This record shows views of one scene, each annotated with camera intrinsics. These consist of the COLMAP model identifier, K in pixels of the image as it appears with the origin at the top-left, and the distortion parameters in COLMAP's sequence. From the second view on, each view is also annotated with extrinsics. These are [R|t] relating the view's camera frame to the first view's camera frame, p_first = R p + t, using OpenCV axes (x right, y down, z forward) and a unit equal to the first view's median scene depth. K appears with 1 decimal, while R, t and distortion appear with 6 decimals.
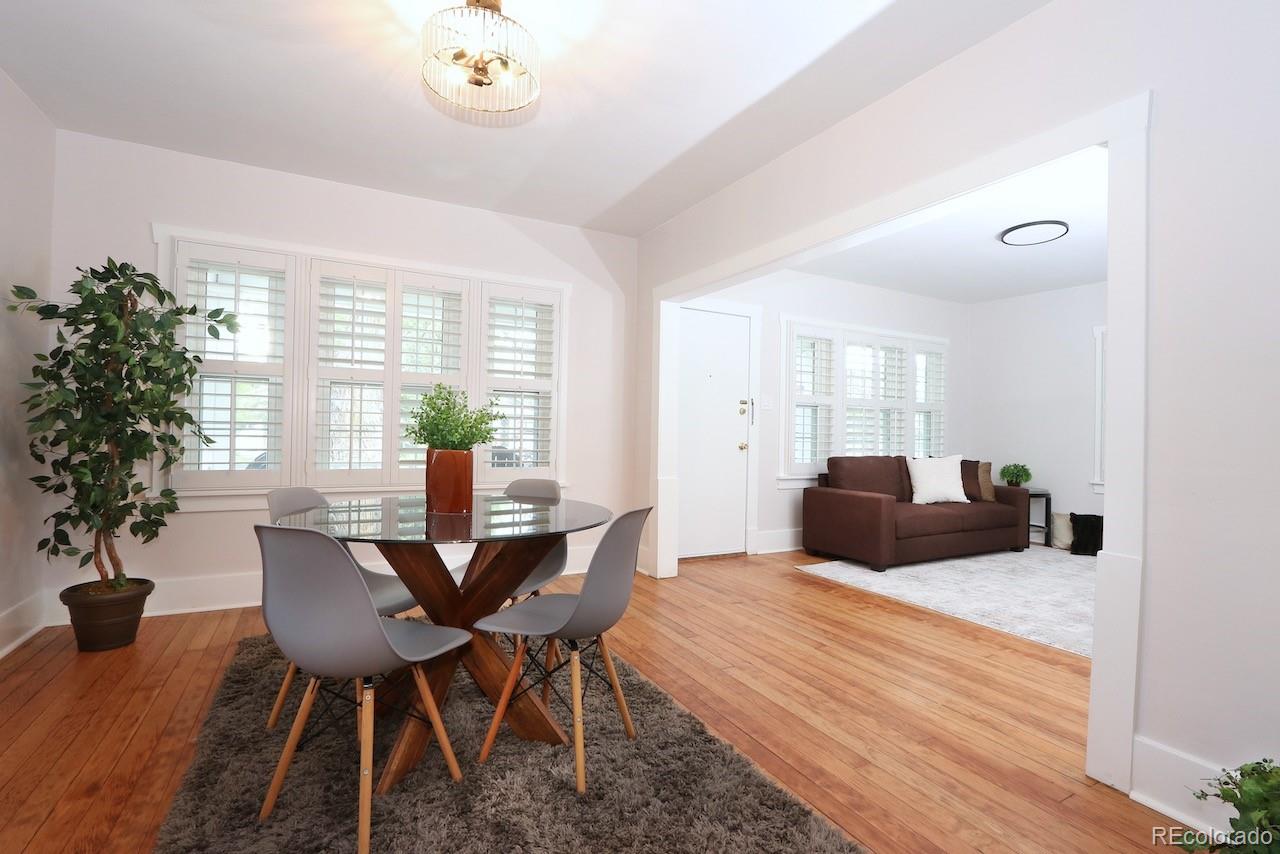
lens RADIAL K [[590.6, 0, 631.9], [0, 590.6, 428.0], [0, 0, 1]] dist [-0.017464, 0.001190]
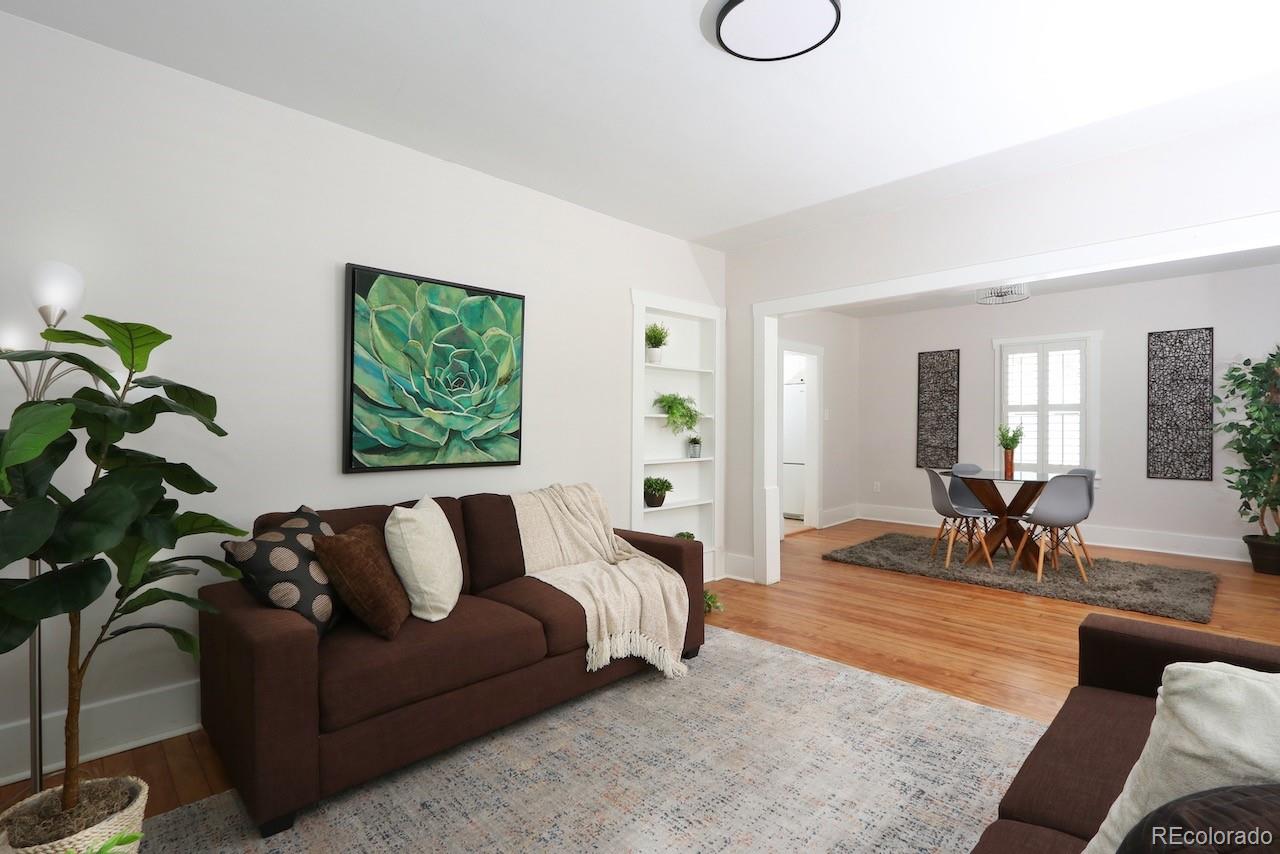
lens RADIAL K [[590.6, 0, 631.9], [0, 590.6, 428.0], [0, 0, 1]] dist [-0.017464, 0.001190]
pose [[-0.959846, -0.020364, -0.279789, 1.223776], [-0.018782, 0.999789, -0.008335, -0.001678], [0.279899, -0.002745, -0.960025, 1.879928]]
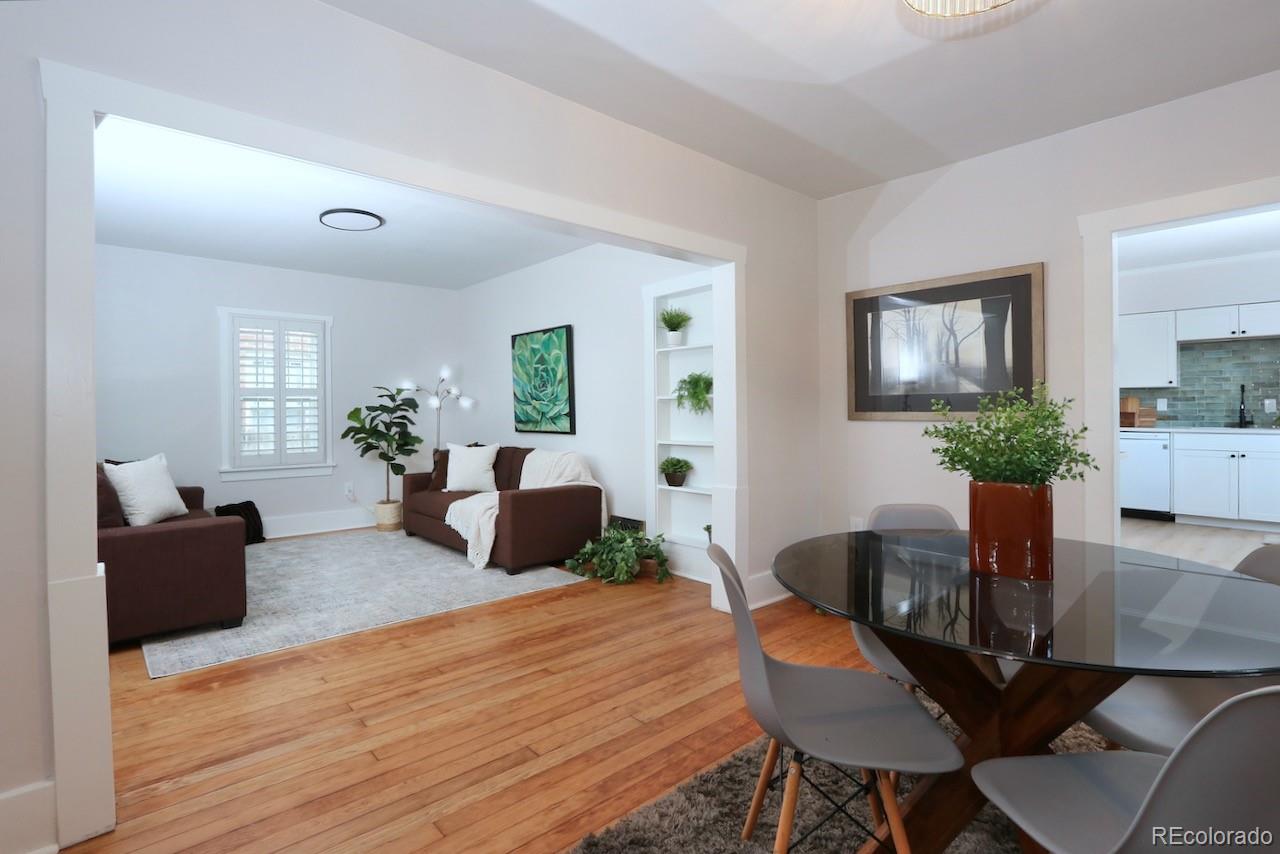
lens RADIAL K [[612.6, 0, 634.9], [0, 612.6, 412.1], [0, 0, 1]] dist [-0.018379, 0.001314]
pose [[-0.235549, -0.020810, 0.971640, -0.568250], [0.001278, 0.999763, 0.021722, -0.038801], [-0.971862, 0.006359, -0.235467, 1.030345]]
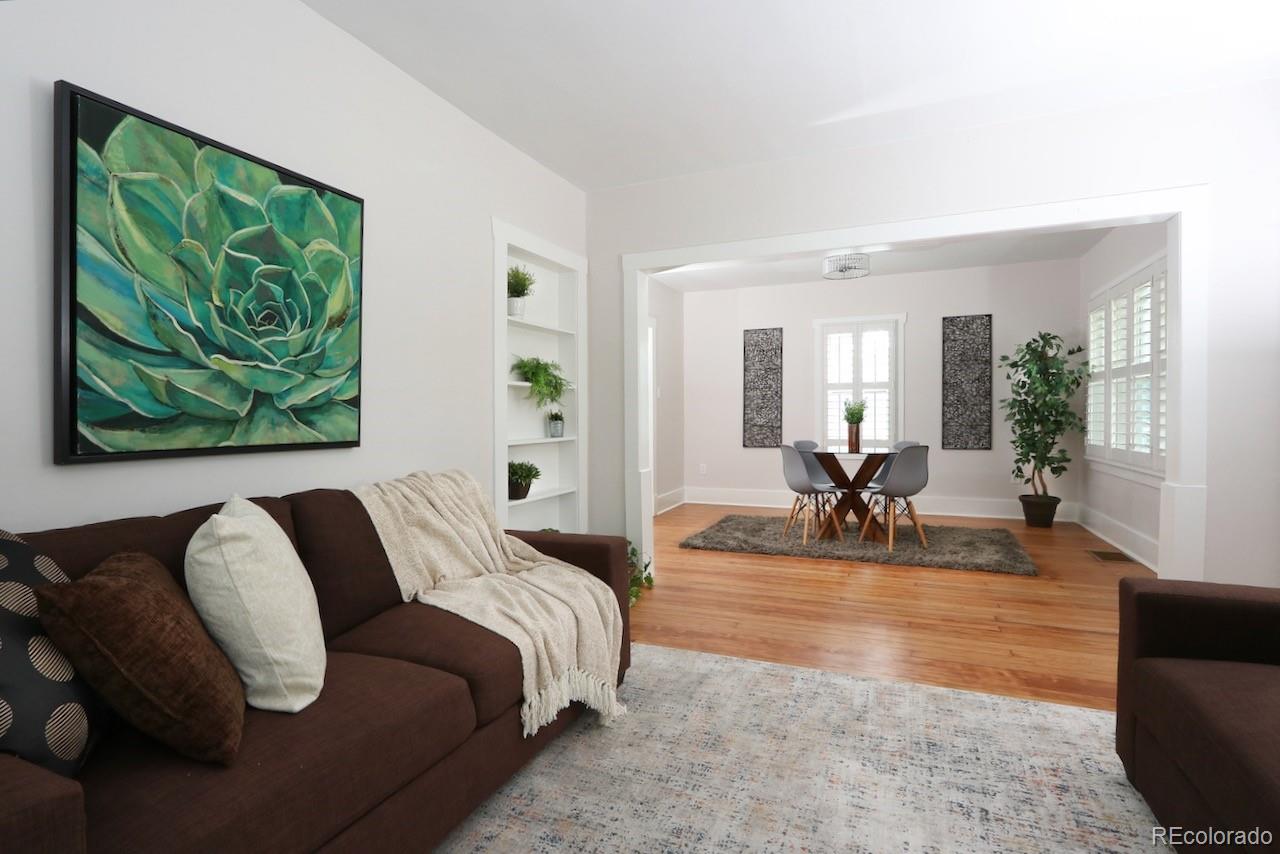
lens RADIAL K [[626.0, 0, 632.8], [0, 626.0, 426.6], [0, 0, 1]] dist [-0.013051, 0.000156]
pose [[-0.785334, -0.002885, -0.619066, 1.330535], [-0.005157, 0.999985, 0.001882, 0.031489], [0.619051, 0.004670, -0.785337, 1.616525]]
